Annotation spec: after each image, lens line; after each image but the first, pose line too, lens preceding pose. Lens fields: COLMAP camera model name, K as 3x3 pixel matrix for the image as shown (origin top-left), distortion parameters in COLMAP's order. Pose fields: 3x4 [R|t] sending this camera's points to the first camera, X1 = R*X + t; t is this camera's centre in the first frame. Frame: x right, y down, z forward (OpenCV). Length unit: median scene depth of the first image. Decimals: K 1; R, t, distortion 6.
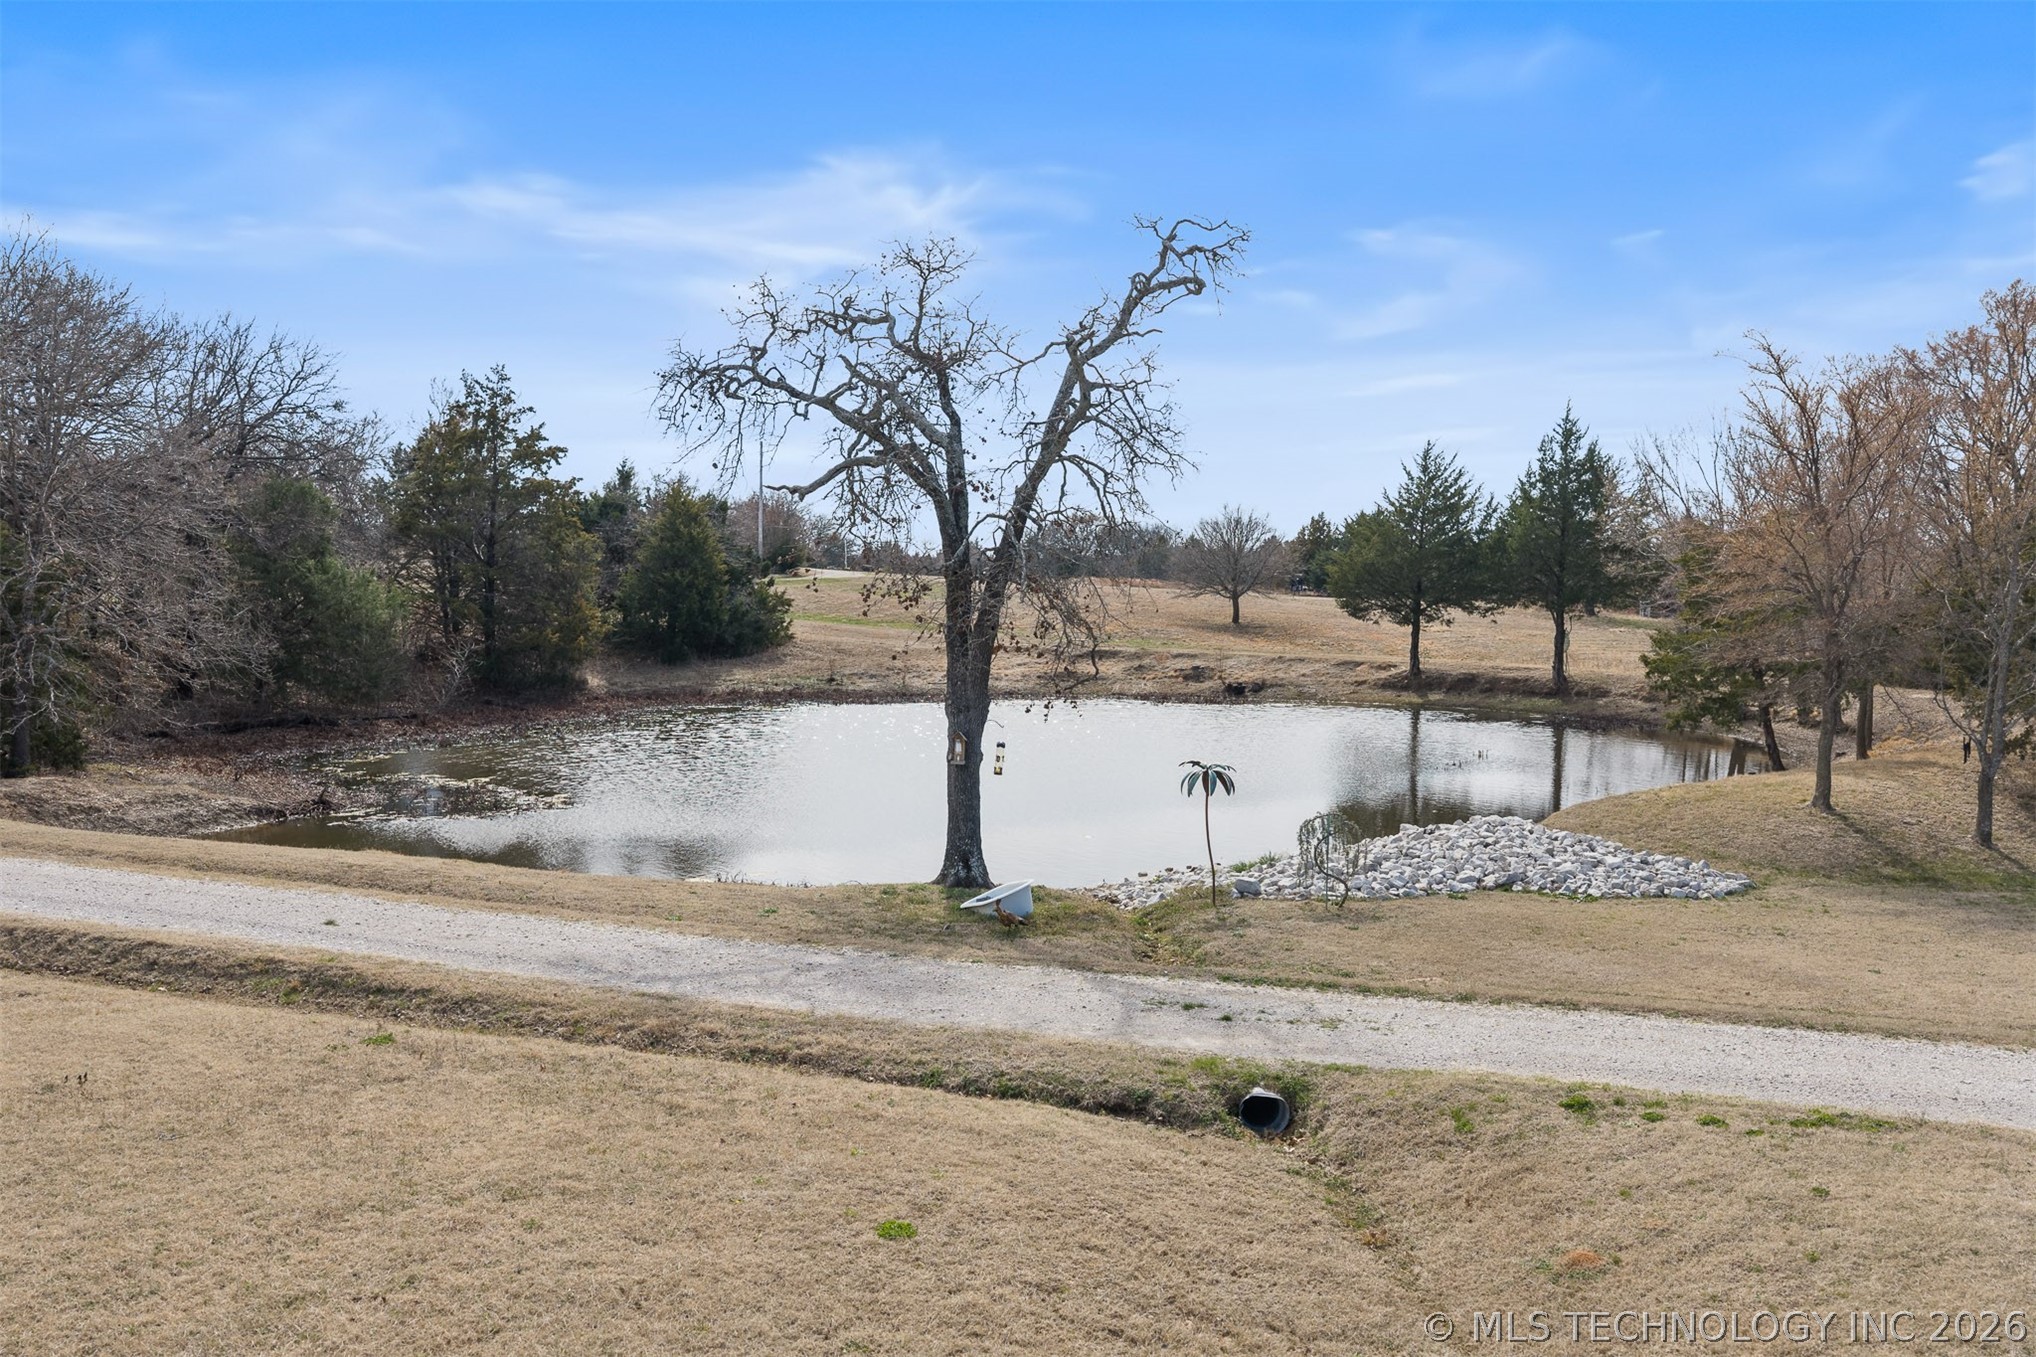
lens RADIAL K [[1696.9, 0, 1026.6], [0, 1696.9, 674.9], [0, 0, 1]] dist [0.013180, -0.013701]
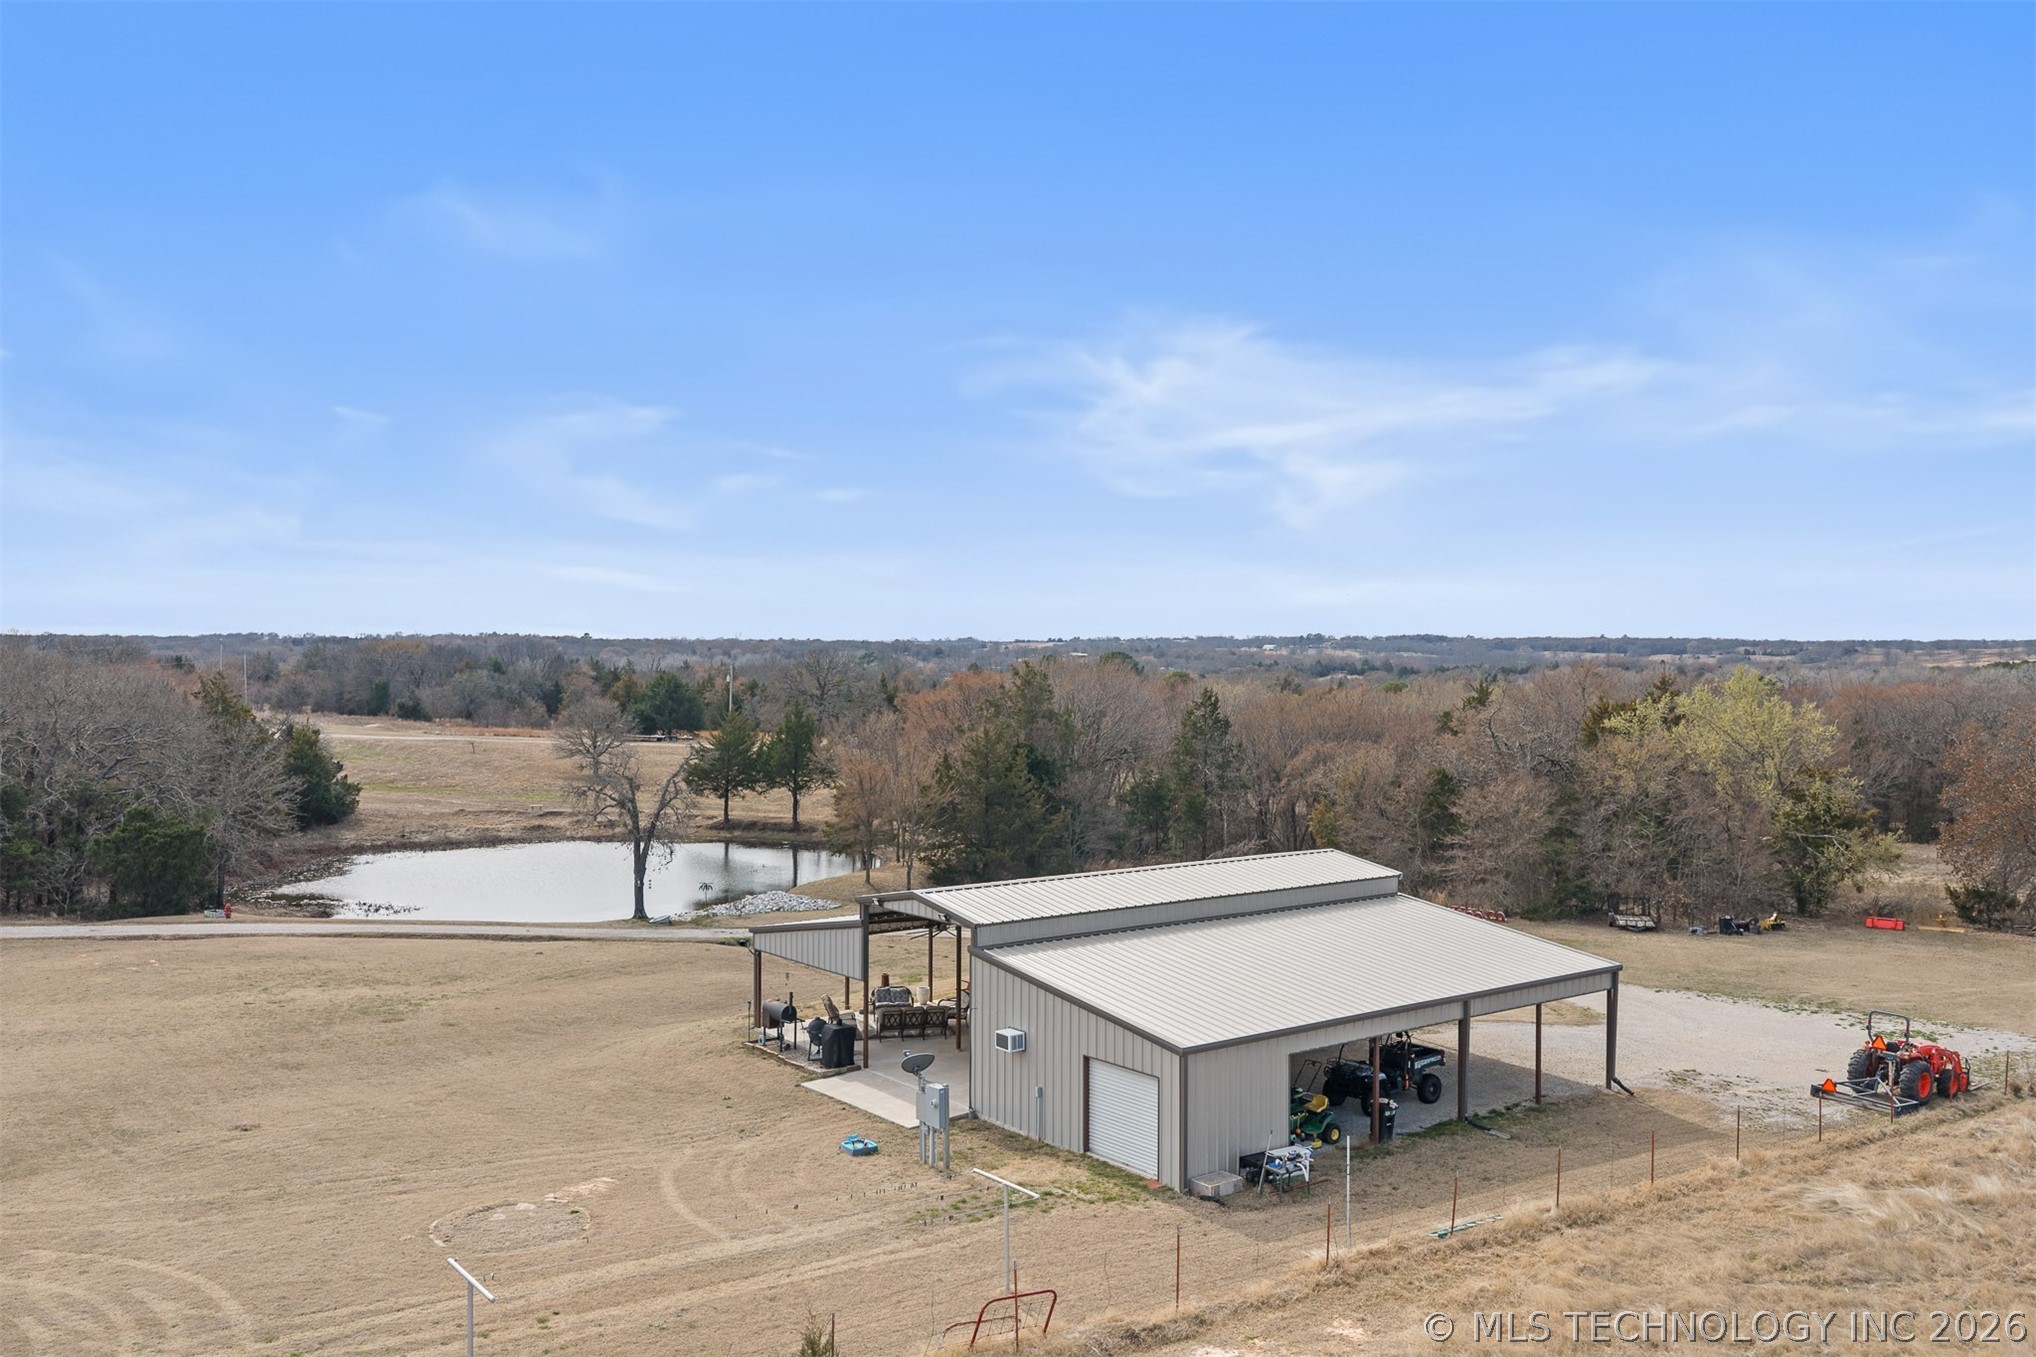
lens RADIAL K [[1696.9, 0, 1026.6], [0, 1696.9, 674.9], [0, 0, 1]] dist [0.013180, -0.013701]
pose [[0.906939, -0.007709, 0.421192, -0.297757], [0.026420, 0.998905, -0.038608, -0.088037], [-0.420433, 0.046143, 0.906149, -0.990114]]
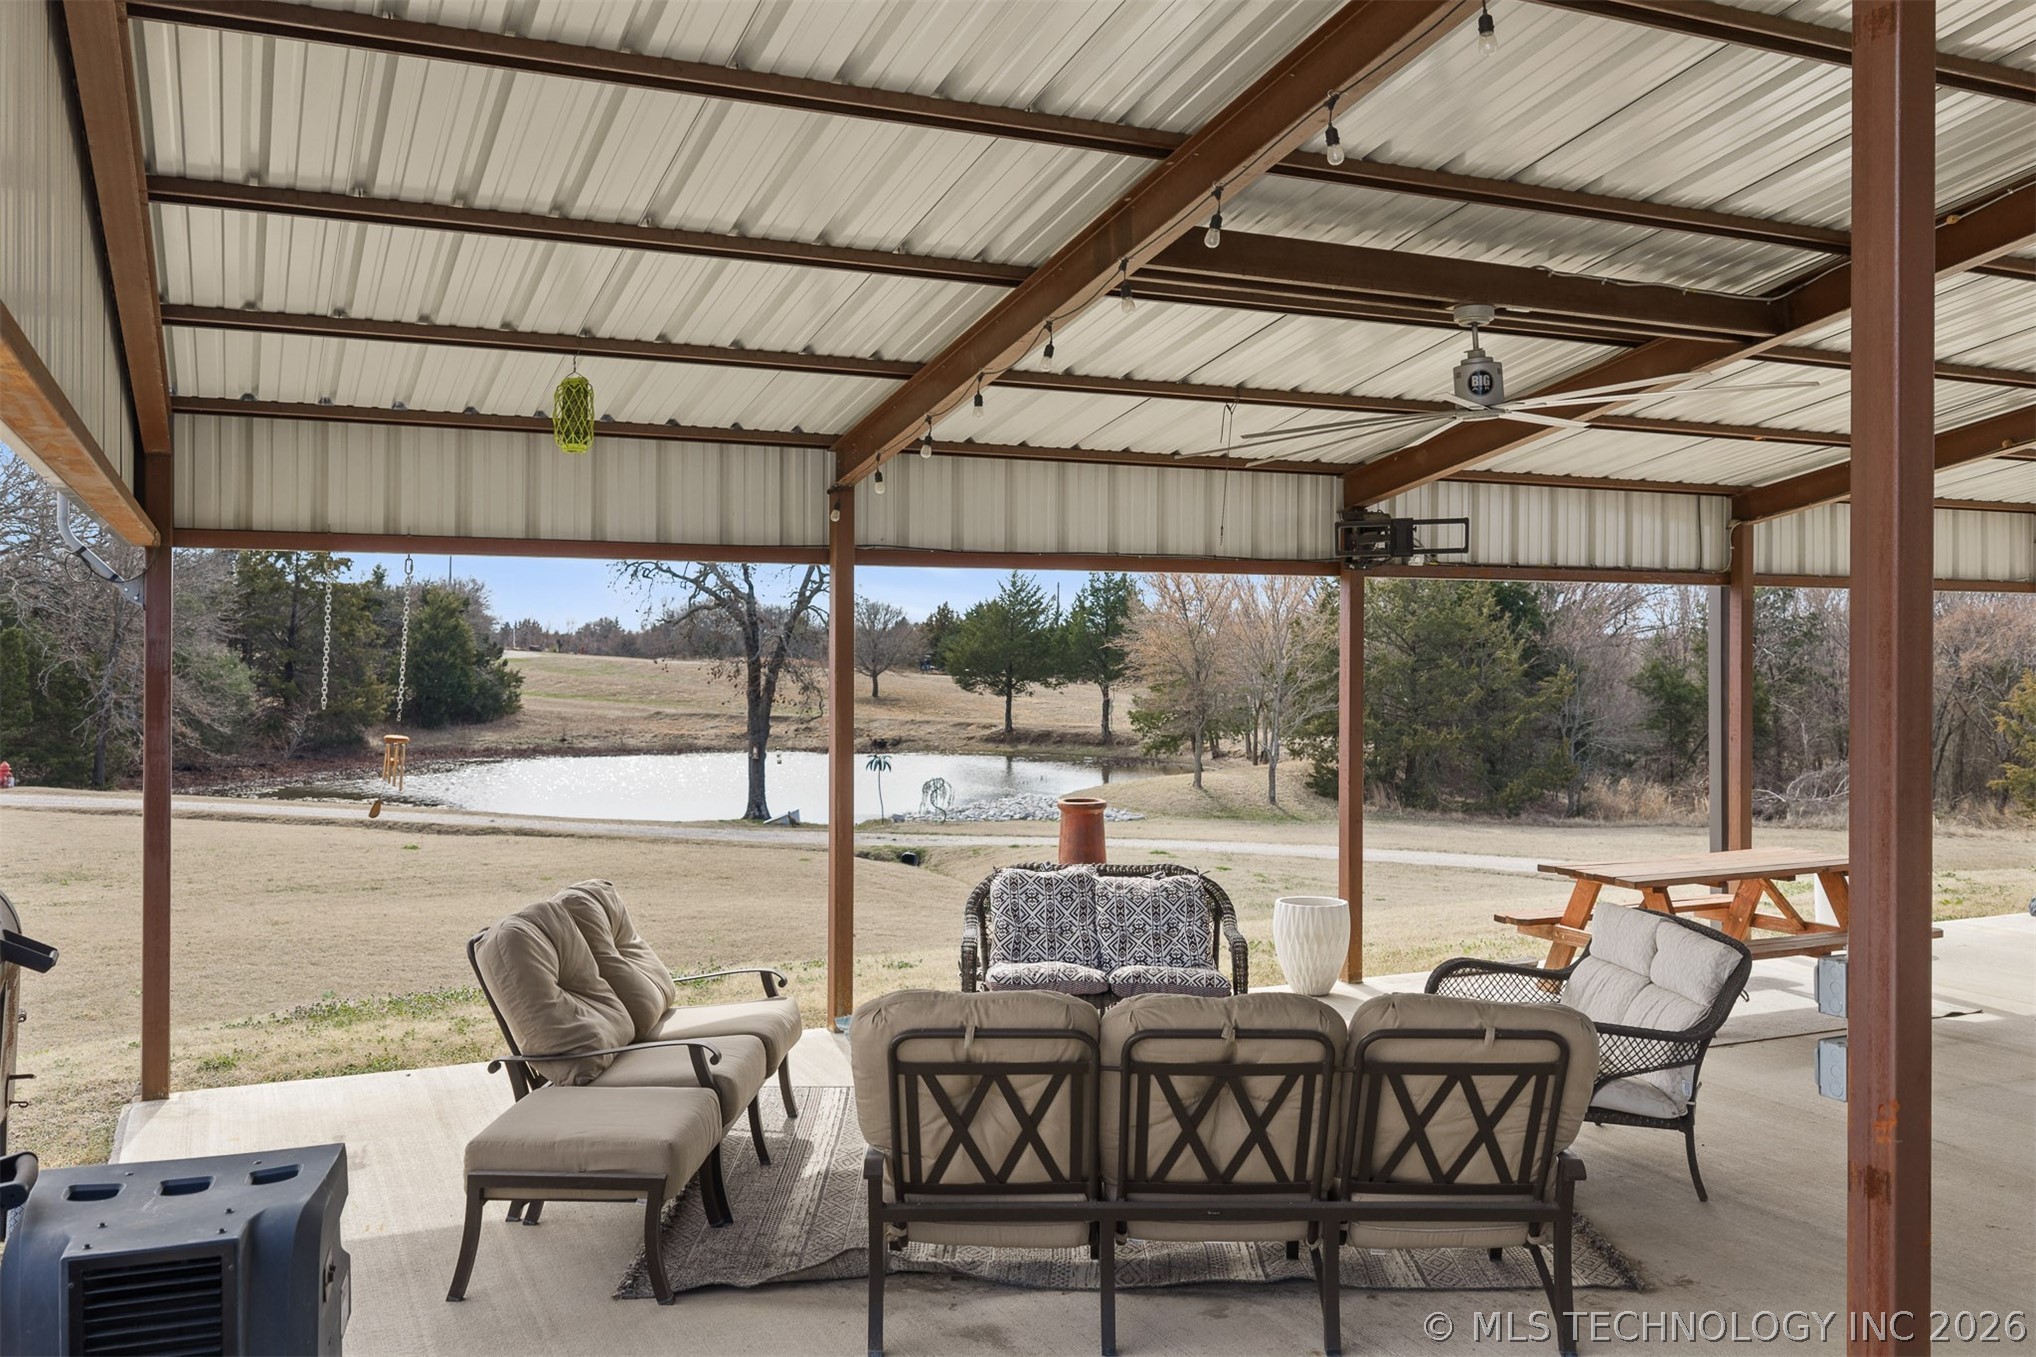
lens RADIAL K [[1696.9, 0, 1026.6], [0, 1696.9, 674.9], [0, 0, 1]] dist [0.013180, -0.013701]
pose [[0.976642, 0.001464, 0.214868, -0.055162], [0.008422, 0.998948, -0.045086, 0.016371], [-0.214707, 0.045843, 0.975602, -0.359655]]
